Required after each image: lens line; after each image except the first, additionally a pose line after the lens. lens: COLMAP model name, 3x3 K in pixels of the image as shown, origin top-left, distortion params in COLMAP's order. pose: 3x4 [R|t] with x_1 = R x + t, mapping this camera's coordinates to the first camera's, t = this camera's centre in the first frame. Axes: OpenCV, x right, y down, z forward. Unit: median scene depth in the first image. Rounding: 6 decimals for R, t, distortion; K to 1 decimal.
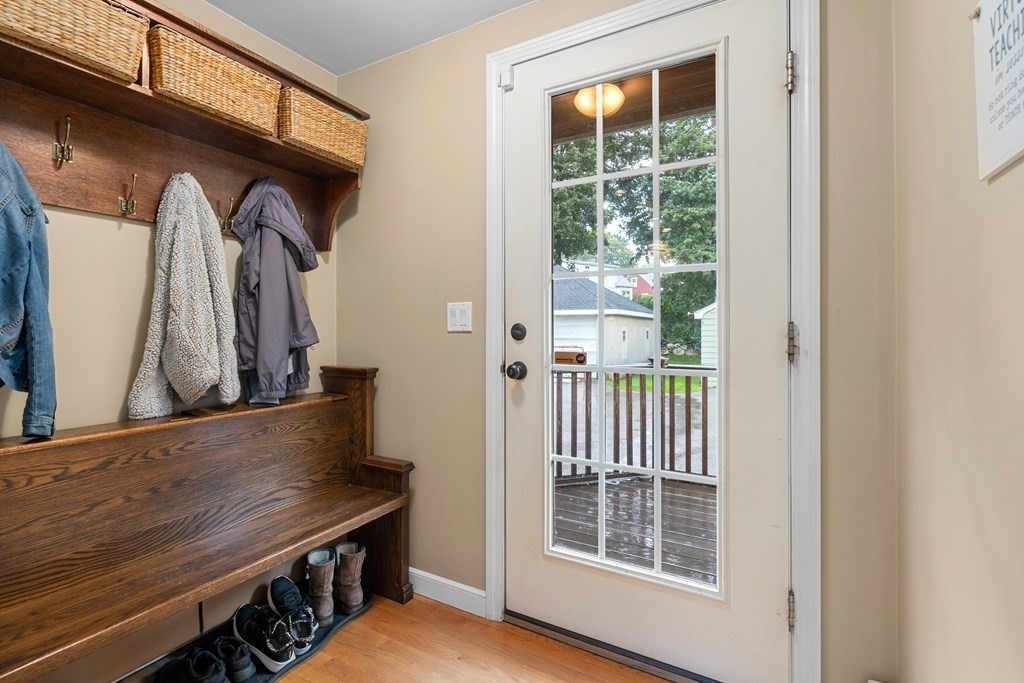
lens RADIAL K [[469.1, 0, 514.9], [0, 469.1, 333.6], [0, 0, 1]] dist [-0.004693, 0.002447]
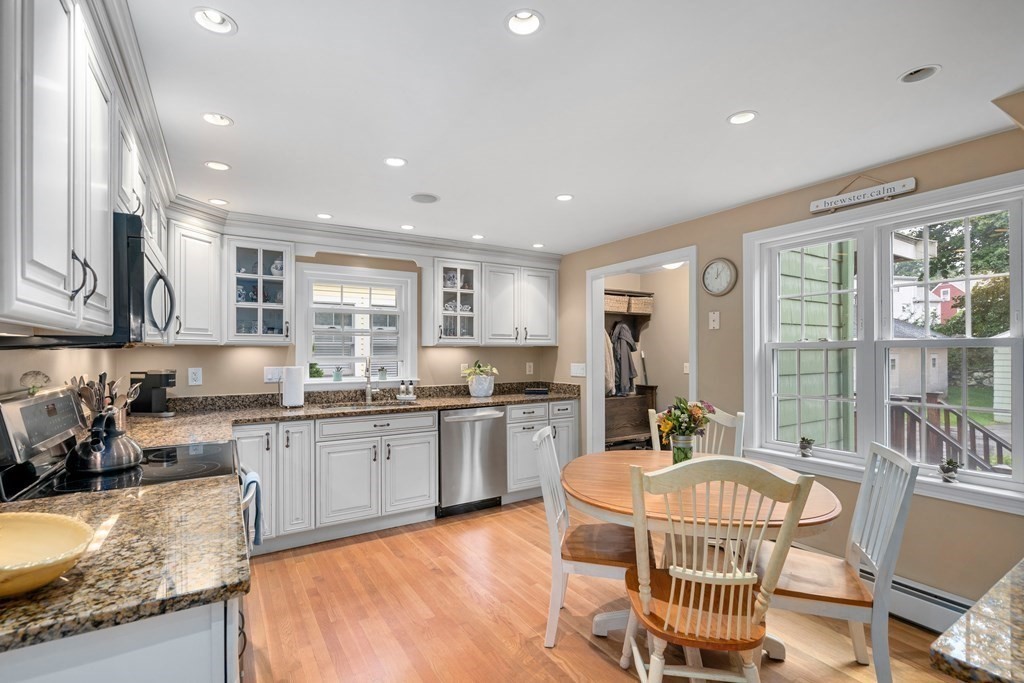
lens RADIAL K [[469.1, 0, 528.4], [0, 469.1, 349.7], [0, 0, 1]] dist [-0.004693, 0.002447]
pose [[0.874960, -0.004098, -0.484178, 0.411564], [-0.001868, 0.999928, -0.011839, -0.113812], [0.484192, 0.011263, 0.874889, -1.934127]]
